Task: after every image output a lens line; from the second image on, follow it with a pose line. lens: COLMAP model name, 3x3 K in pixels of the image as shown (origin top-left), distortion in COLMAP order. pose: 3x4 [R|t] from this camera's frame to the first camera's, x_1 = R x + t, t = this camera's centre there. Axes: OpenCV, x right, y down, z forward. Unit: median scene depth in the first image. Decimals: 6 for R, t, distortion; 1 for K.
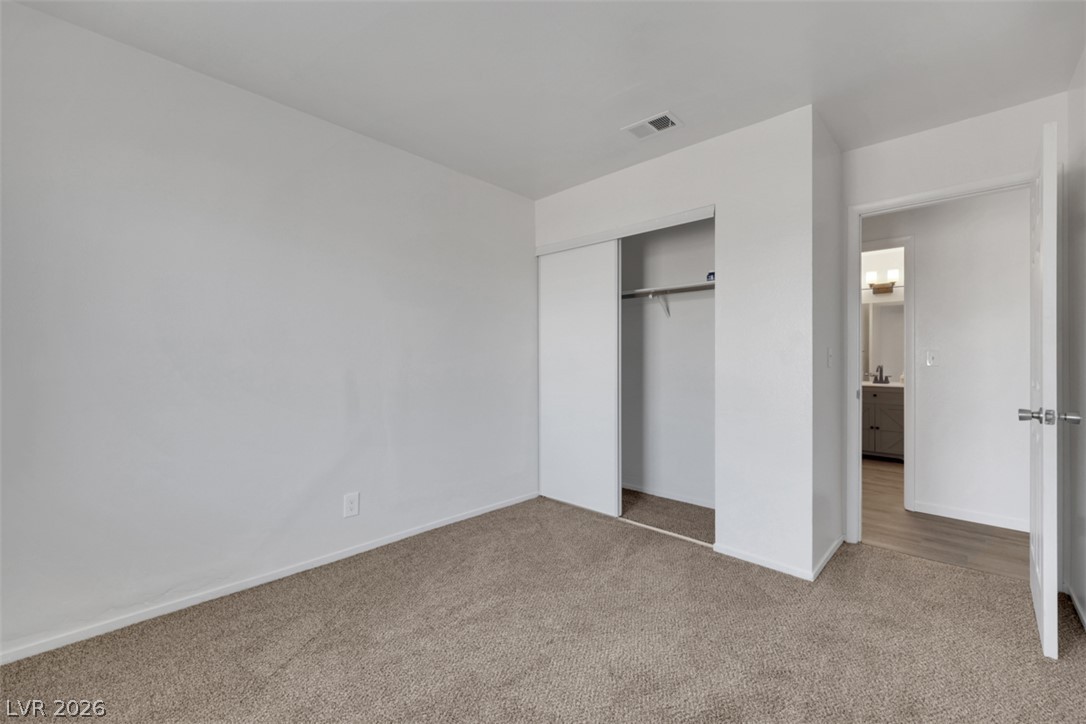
lens RADIAL K [[442.5, 0, 523.6], [0, 442.5, 362.5], [0, 0, 1]] dist [-0.001985, -0.000585]
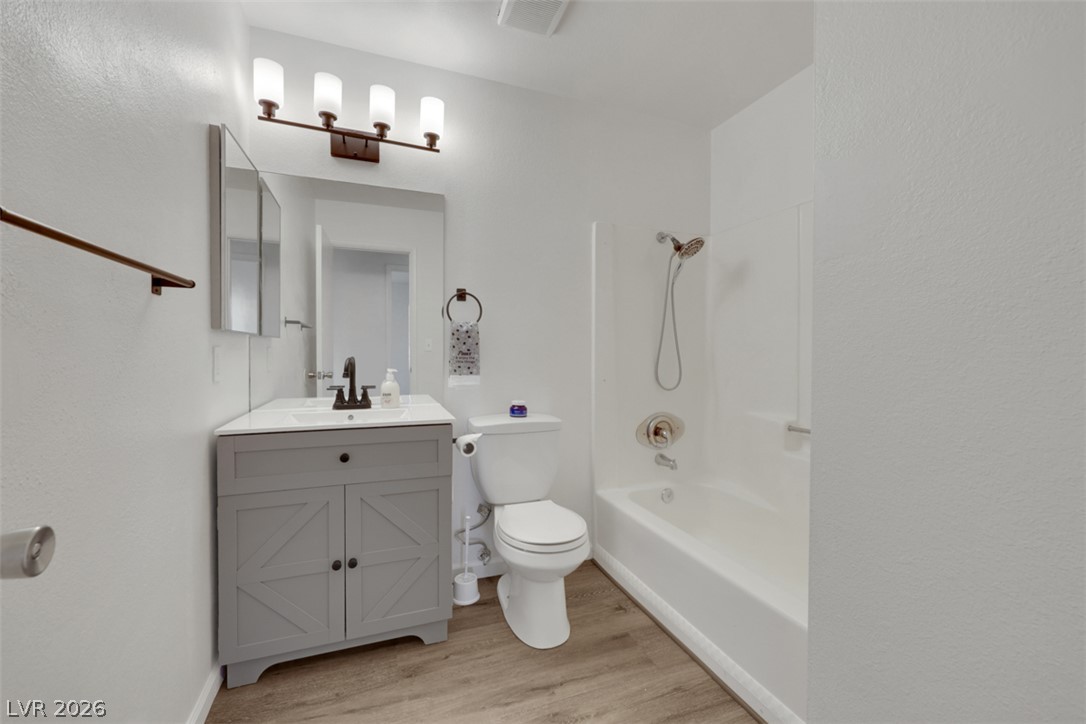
lens RADIAL K [[450.6, 0, 547.0], [0, 450.6, 356.4], [0, 0, 1]] dist [0.001543, 0.000145]
pose [[0.403209, -0.013341, 0.915011, 0.466482], [-0.000002, 0.999894, 0.014579, -0.000653], [-0.915108, -0.005880, 0.403166, 0.613978]]
